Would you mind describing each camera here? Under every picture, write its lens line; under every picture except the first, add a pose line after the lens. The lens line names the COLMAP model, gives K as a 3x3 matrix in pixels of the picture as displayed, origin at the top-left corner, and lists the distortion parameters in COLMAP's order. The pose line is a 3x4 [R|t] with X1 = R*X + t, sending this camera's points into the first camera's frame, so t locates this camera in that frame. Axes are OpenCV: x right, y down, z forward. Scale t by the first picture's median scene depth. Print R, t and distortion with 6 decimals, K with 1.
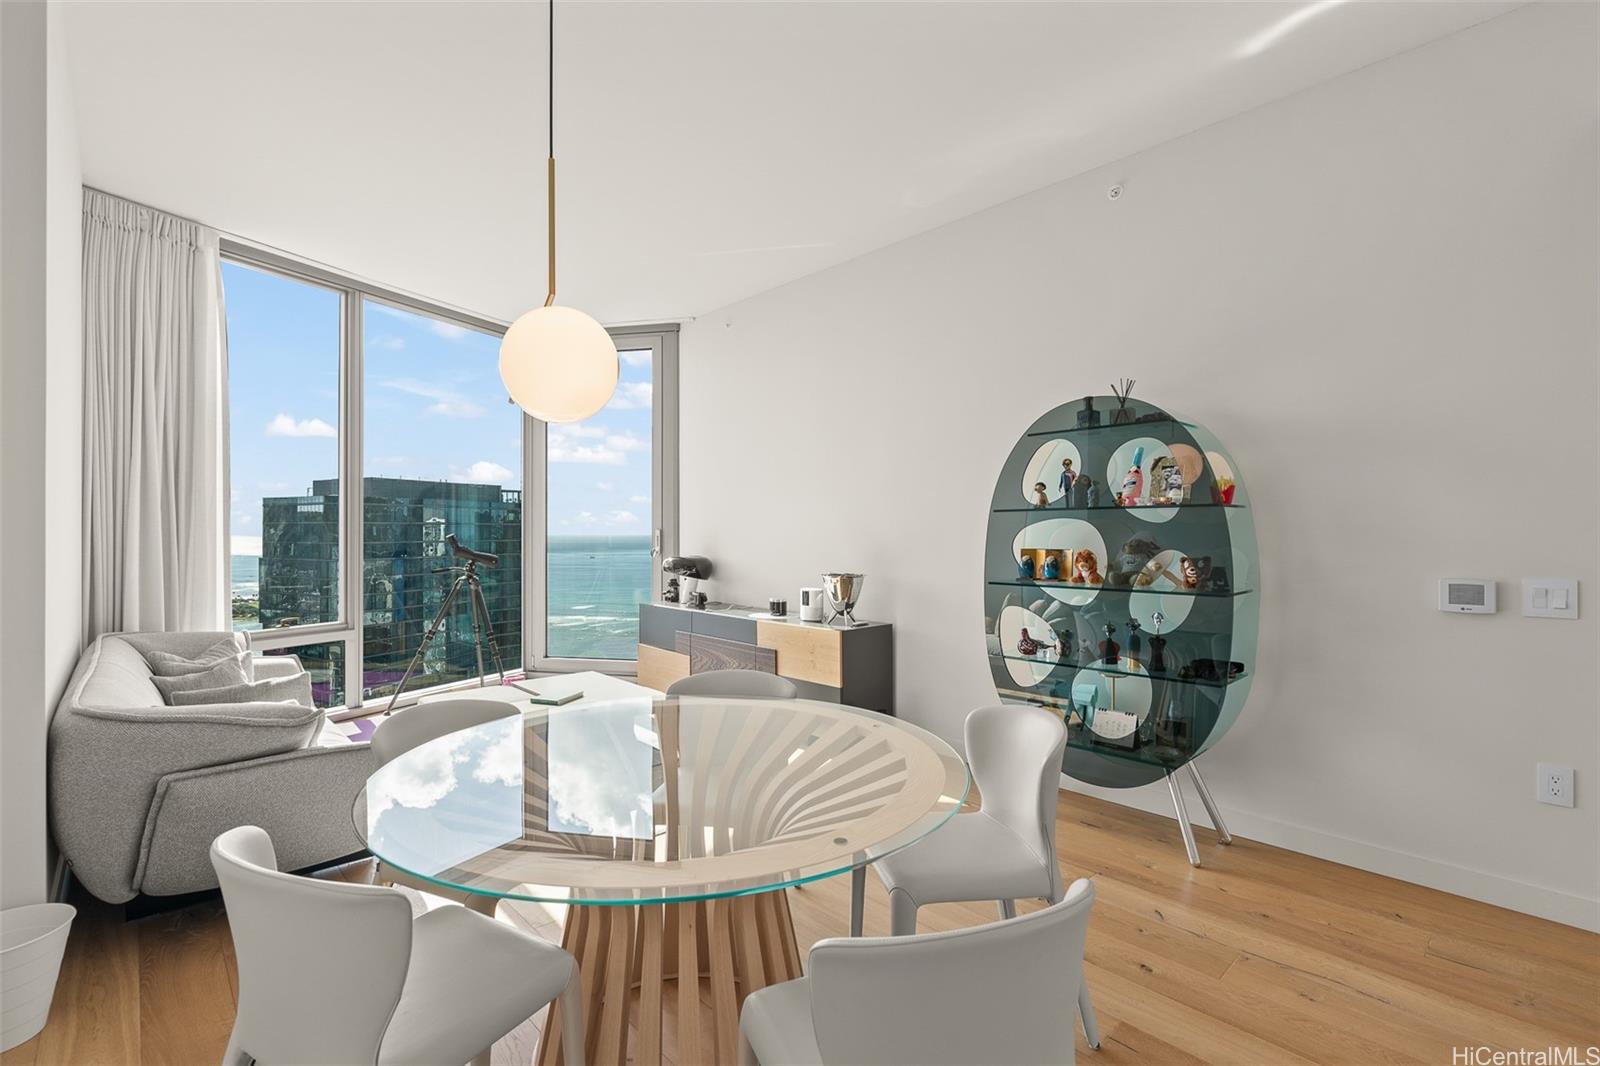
lens RADIAL K [[720.6, 0, 809.1], [0, 720.6, 530.6], [0, 0, 1]] dist [-0.014942, 0.003632]
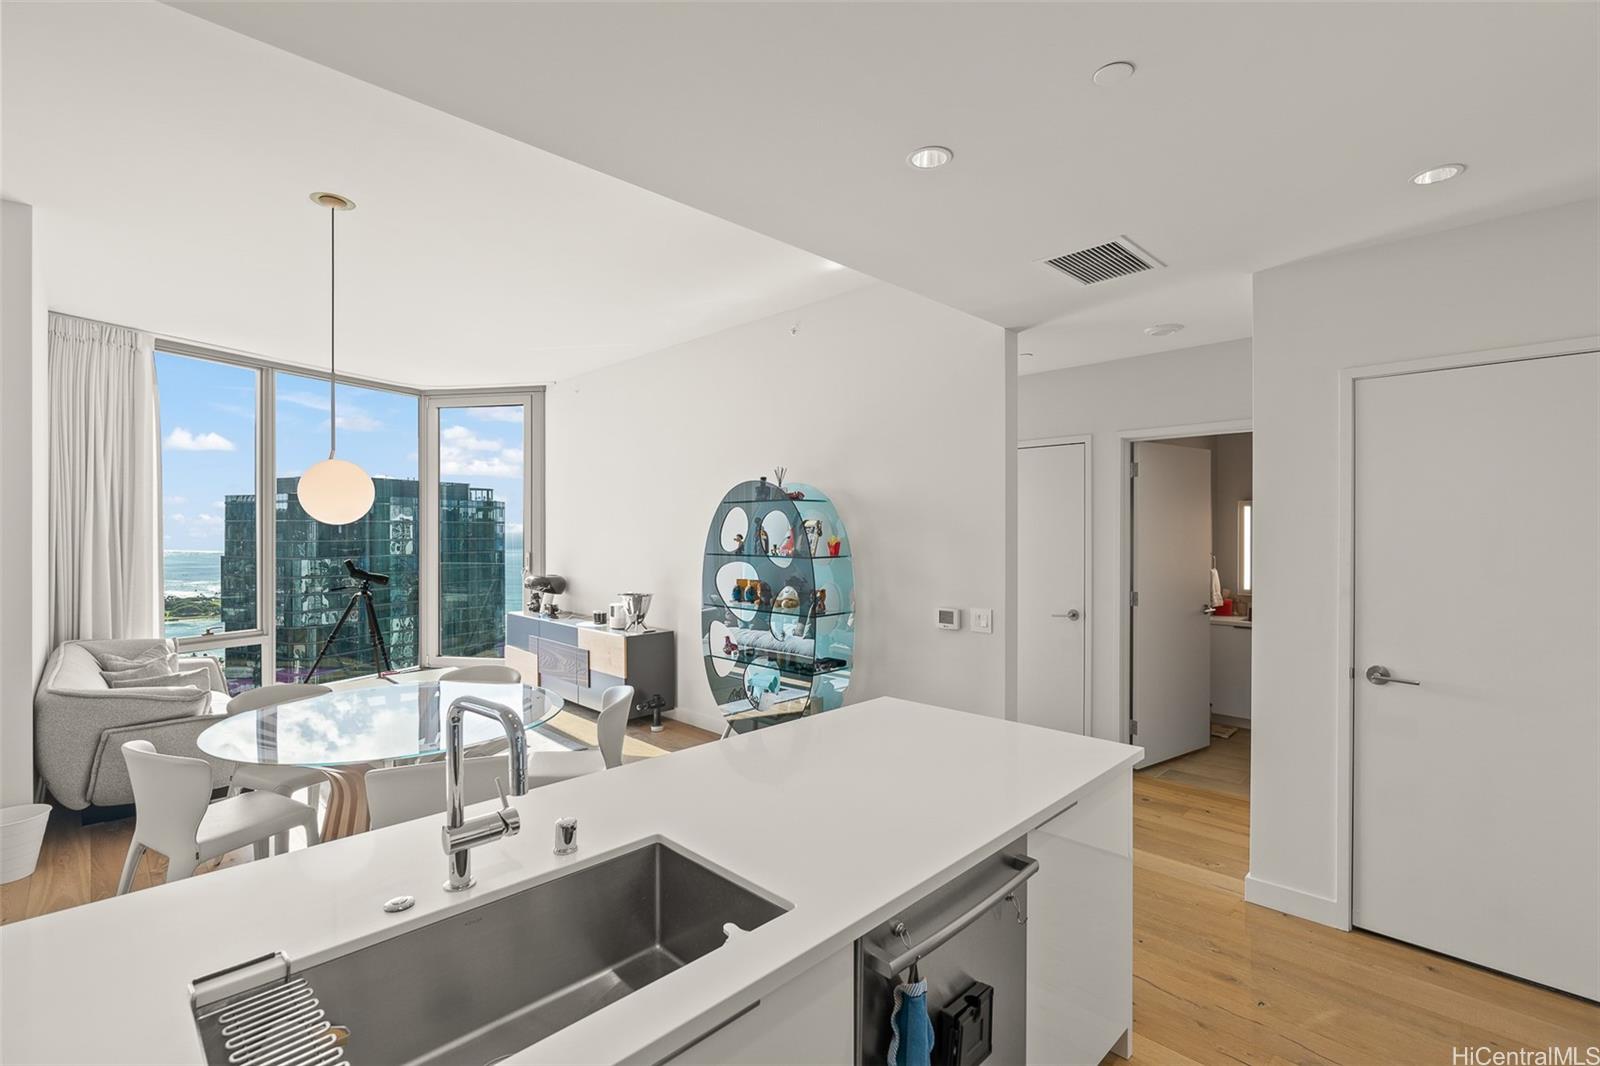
lens RADIAL K [[720.6, 0, 809.6], [0, 720.6, 530.4], [0, 0, 1]] dist [-0.014942, 0.003632]
pose [[0.999458, 0.002296, 0.032825, 0.344995], [-0.002396, 0.999993, 0.002996, -0.065699], [-0.032817, -0.003073, 0.999457, -0.361561]]
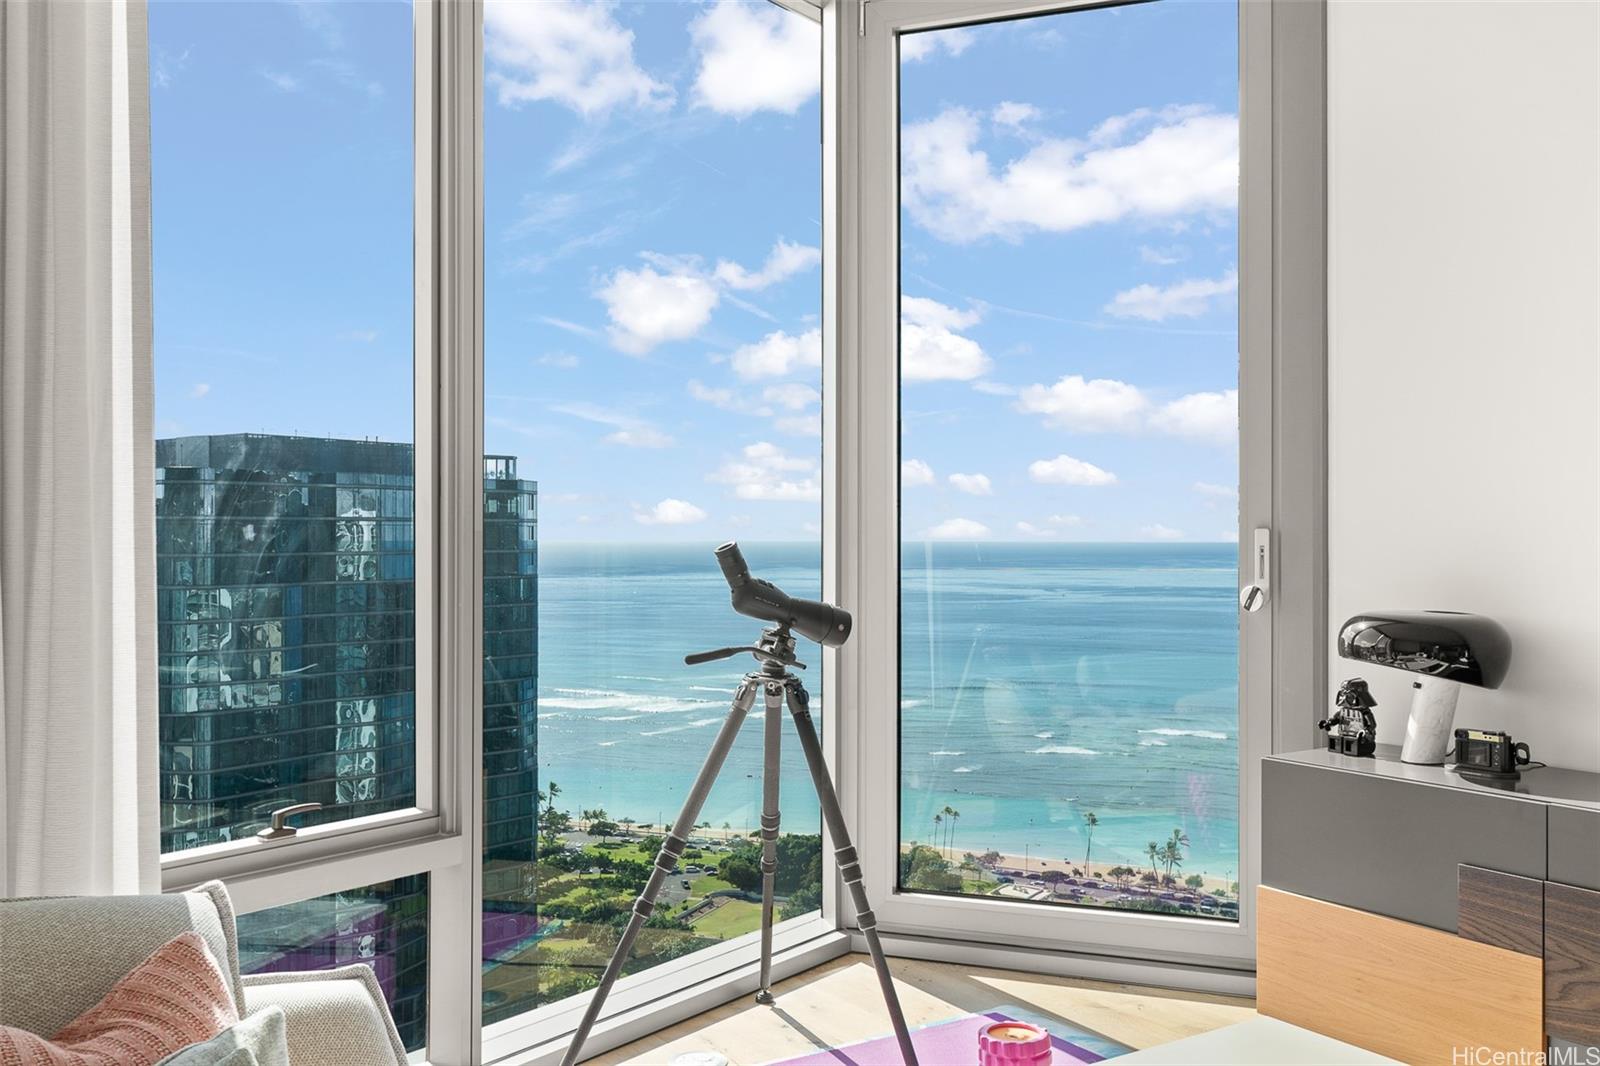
lens RADIAL K [[1447.7, 0, 806.5], [0, 1447.7, 534.6], [0, 0, 1]] dist [-0.015556, 0.000000]
pose [[0.984846, 0.000516, -0.173429, -0.450727], [-0.000307, 0.999999, 0.001230, 0.001958], [0.173430, -0.001158, 0.984846, 0.470717]]
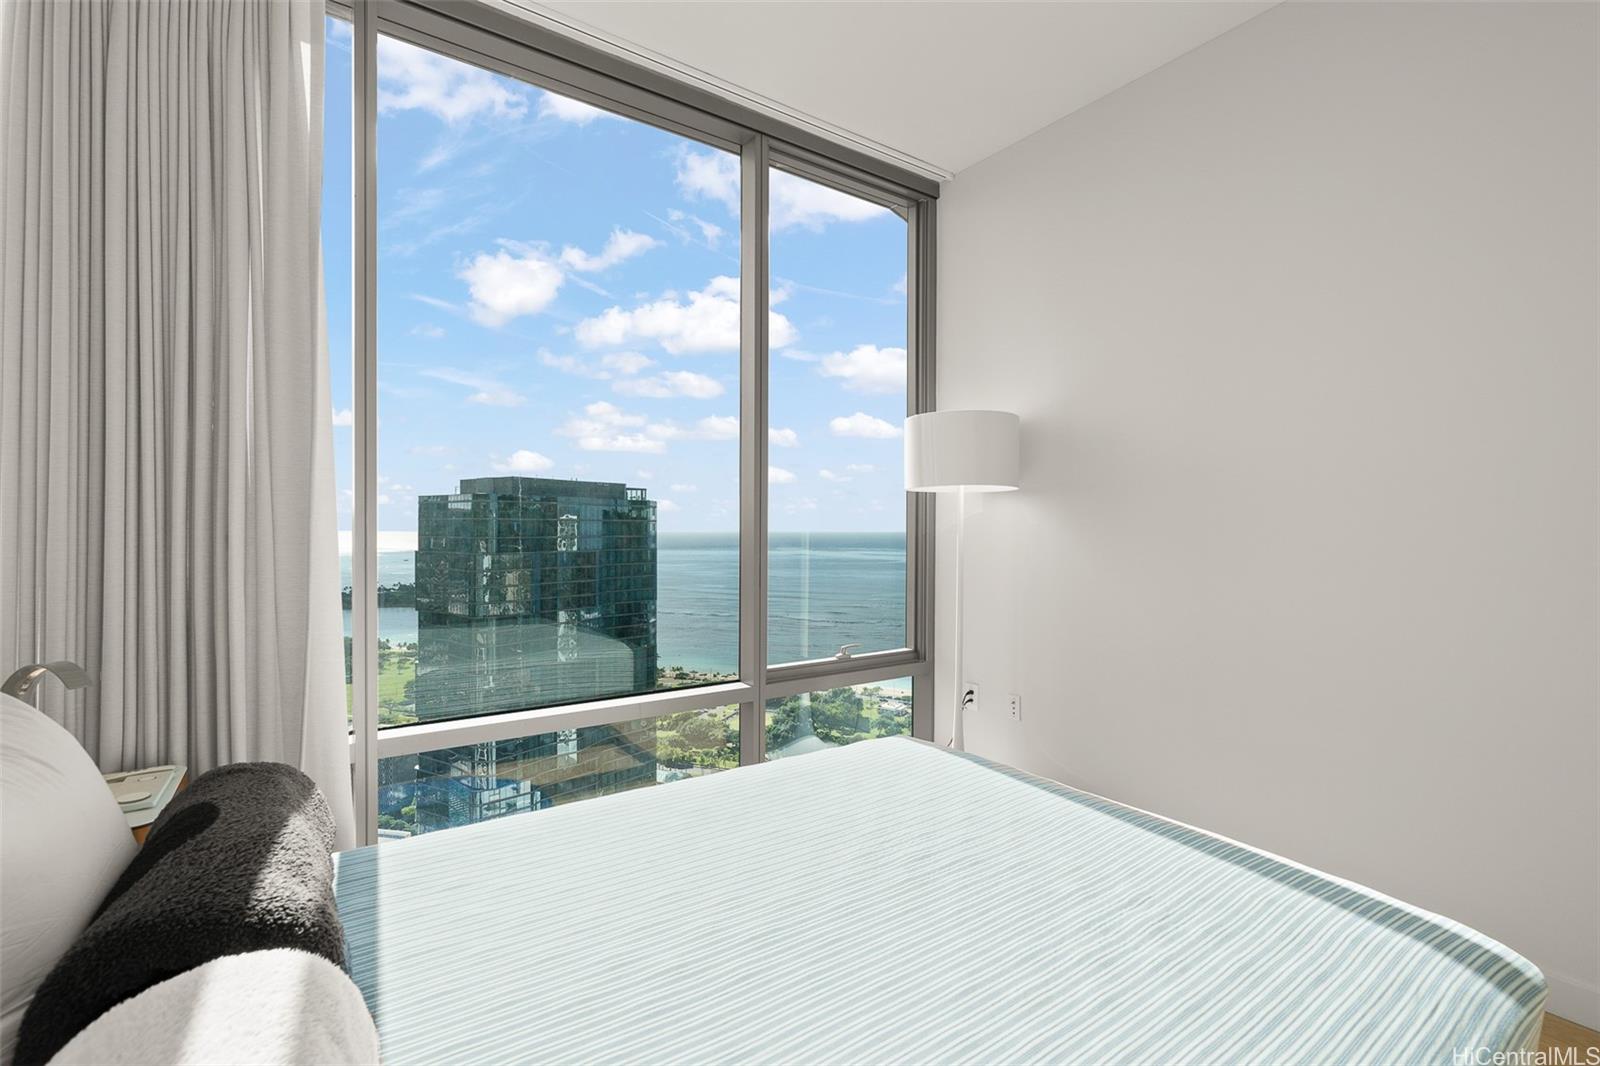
lens RADIAL K [[720.6, 0, 789.5], [0, 720.6, 535.7], [0, 0, 1]] dist [-0.014942, 0.003632]
pose [[0.984393, 0.002609, -0.175965, -0.438624], [-0.000516, 0.999929, 0.011943, 0.011567], [0.175983, -0.011665, 0.984324, 0.577748]]
